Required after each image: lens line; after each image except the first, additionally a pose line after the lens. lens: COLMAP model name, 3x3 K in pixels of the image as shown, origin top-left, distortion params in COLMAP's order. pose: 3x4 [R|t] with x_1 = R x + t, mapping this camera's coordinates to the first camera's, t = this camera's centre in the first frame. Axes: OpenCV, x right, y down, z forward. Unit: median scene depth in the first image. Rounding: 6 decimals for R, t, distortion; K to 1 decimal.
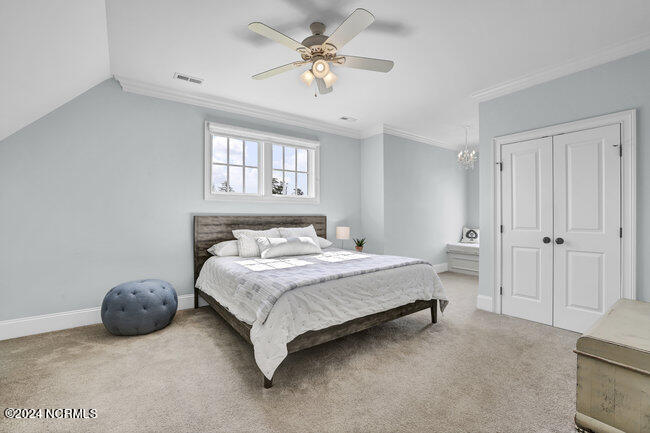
lens RADIAL K [[286.5, 0, 322.9], [0, 286.5, 214.4], [0, 0, 1]] dist [-0.022212, 0.001093]
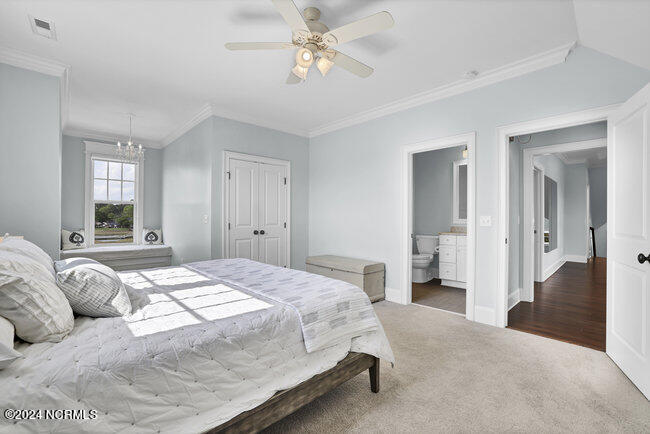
lens RADIAL K [[286.5, 0, 322.9], [0, 286.5, 214.9], [0, 0, 1]] dist [-0.022212, 0.001093]
pose [[-0.119355, 0.009552, 0.992806, -0.729688], [-0.011409, 0.999874, -0.010992, 0.011884], [-0.992786, -0.012639, -0.119231, 0.837527]]
